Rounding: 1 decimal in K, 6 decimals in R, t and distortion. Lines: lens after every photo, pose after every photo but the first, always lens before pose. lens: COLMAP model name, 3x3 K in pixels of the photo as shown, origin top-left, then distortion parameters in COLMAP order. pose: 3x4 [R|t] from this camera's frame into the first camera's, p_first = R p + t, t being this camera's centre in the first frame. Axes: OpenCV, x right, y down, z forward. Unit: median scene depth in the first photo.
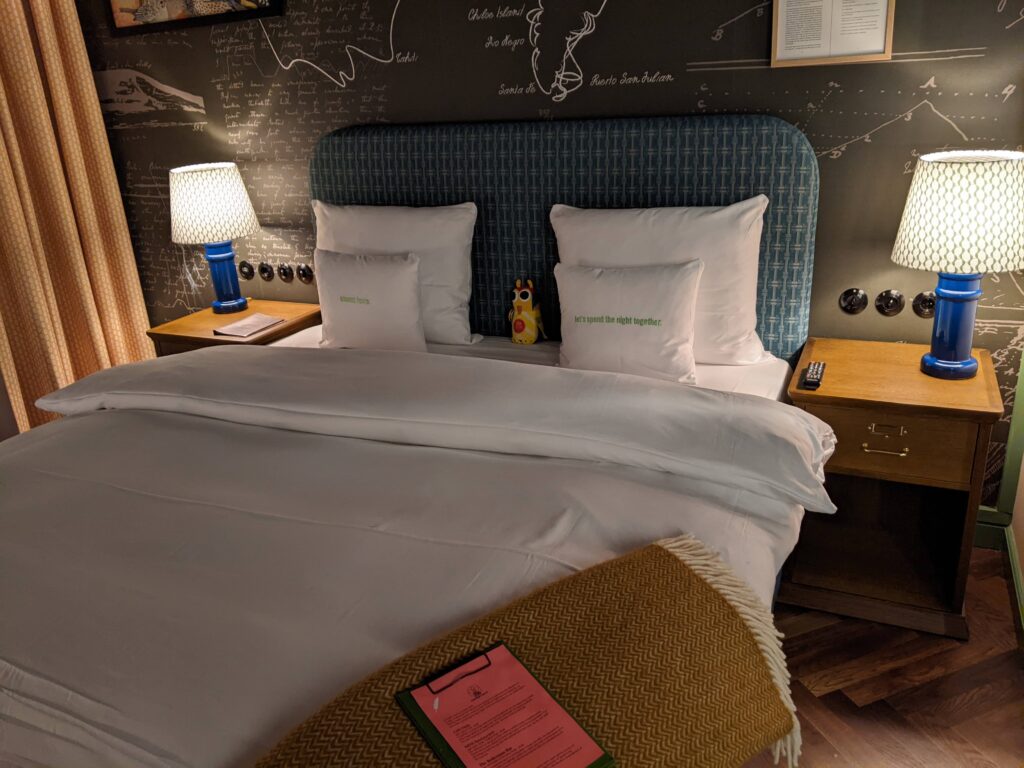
lens RADIAL K [[833.4, 0, 509.8], [0, 833.4, 381.4], [0, 0, 1]] dist [0.041499, -0.034613]
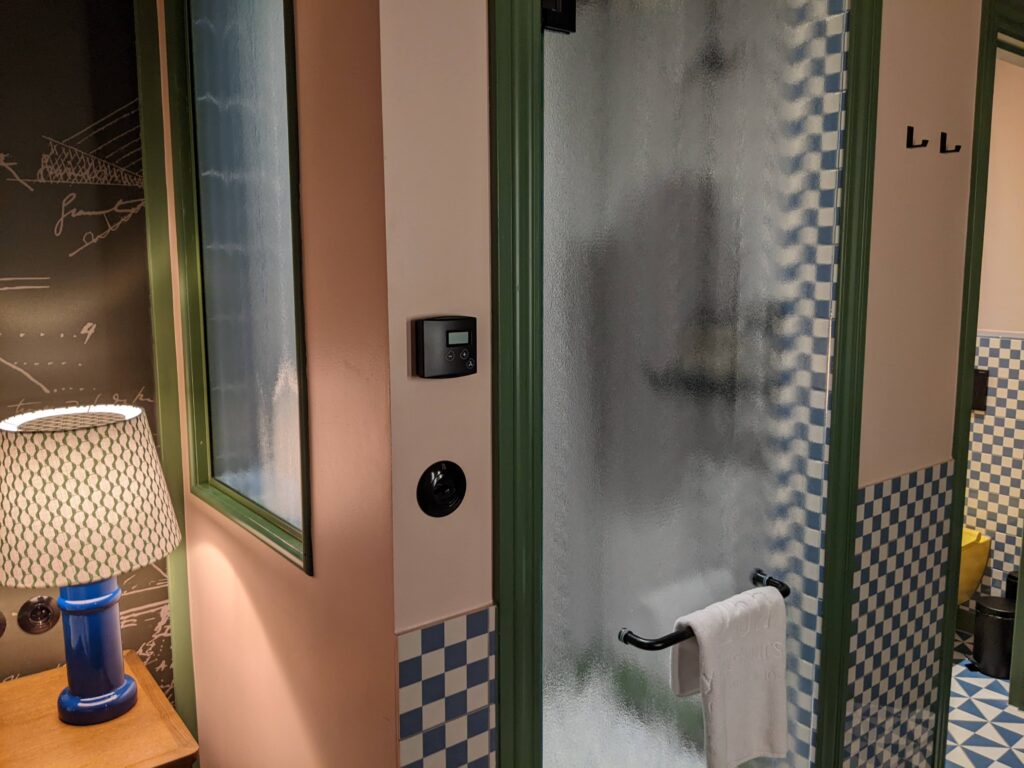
lens RADIAL K [[833.4, 0, 509.7], [0, 833.4, 380.5], [0, 0, 1]] dist [0.041499, -0.034613]
pose [[0.488467, -0.068573, 0.869884, 0.096491], [0.279894, 0.956543, -0.081765, -0.124296], [-0.826474, 0.283415, 0.486432, 0.303256]]
